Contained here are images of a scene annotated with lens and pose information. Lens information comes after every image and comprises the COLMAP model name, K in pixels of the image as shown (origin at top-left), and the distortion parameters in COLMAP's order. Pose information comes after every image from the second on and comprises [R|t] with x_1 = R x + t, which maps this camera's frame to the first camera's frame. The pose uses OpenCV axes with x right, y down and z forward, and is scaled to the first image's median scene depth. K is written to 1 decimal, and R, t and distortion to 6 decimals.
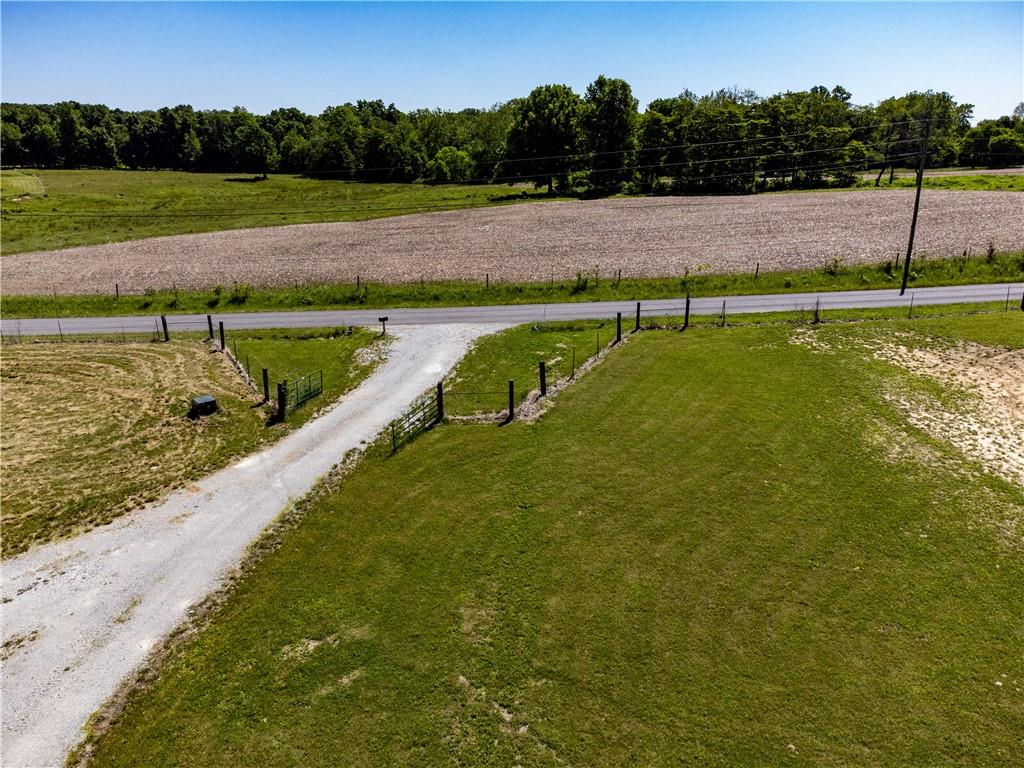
lens RADIAL K [[756.7, 0, 532.4], [0, 756.7, 382.3], [0, 0, 1]] dist [0.003749, 0.004466]
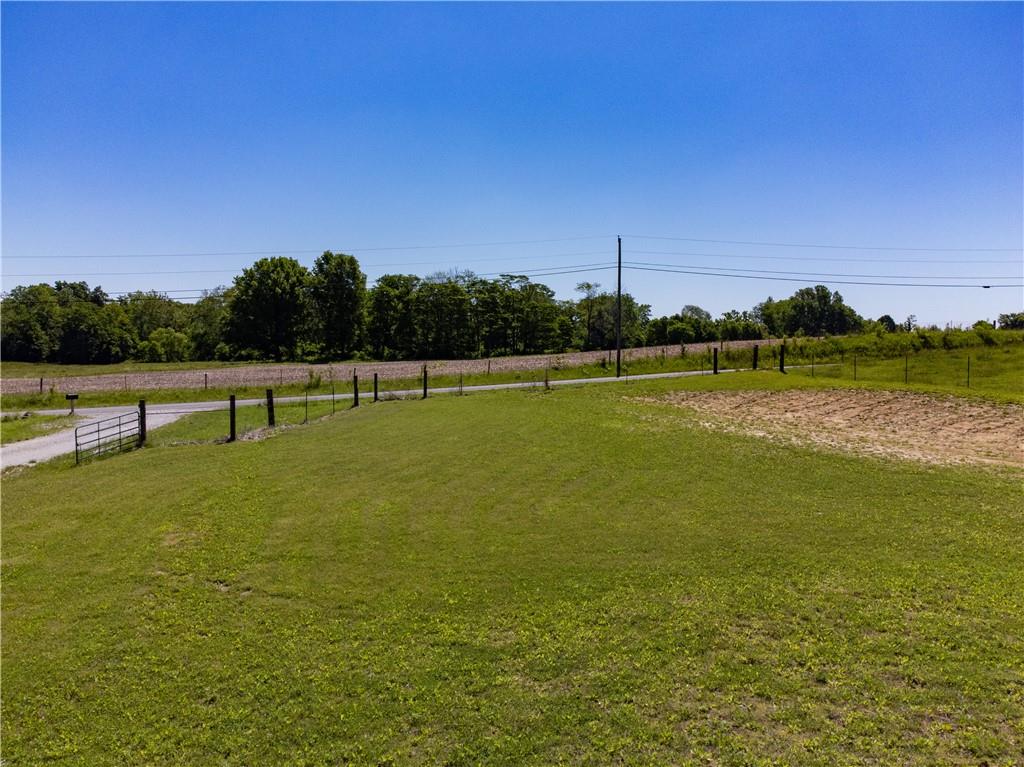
lens RADIAL K [[756.7, 0, 532.4], [0, 756.7, 381.8], [0, 0, 1]] dist [0.003749, 0.004466]
pose [[0.940766, -0.008125, 0.338959, 0.000260], [0.097602, 0.963886, -0.247786, 0.050783], [-0.324704, 0.266192, 0.907584, 0.016559]]
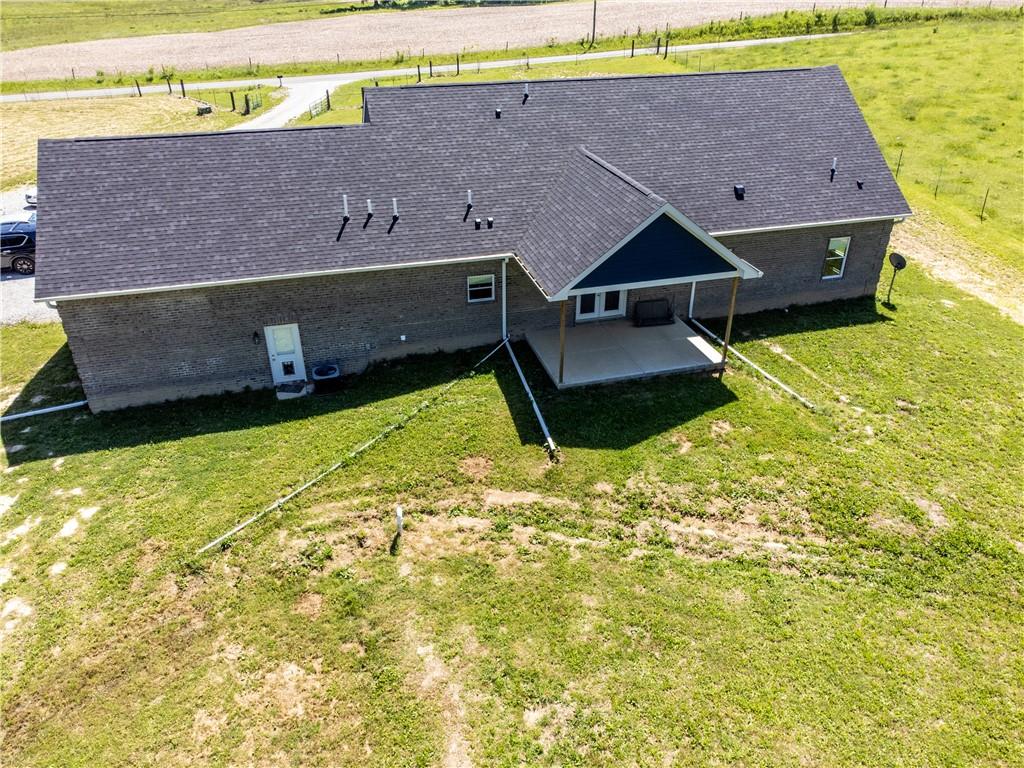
lens RADIAL K [[756.7, 0, 532.4], [0, 756.7, 382.3], [0, 0, 1]] dist [0.003749, 0.004466]
pose [[0.979454, -0.100656, 0.174751, -0.003053], [0.062299, 0.975169, 0.212521, 0.082067], [-0.191803, -0.197268, 0.961404, -0.276470]]
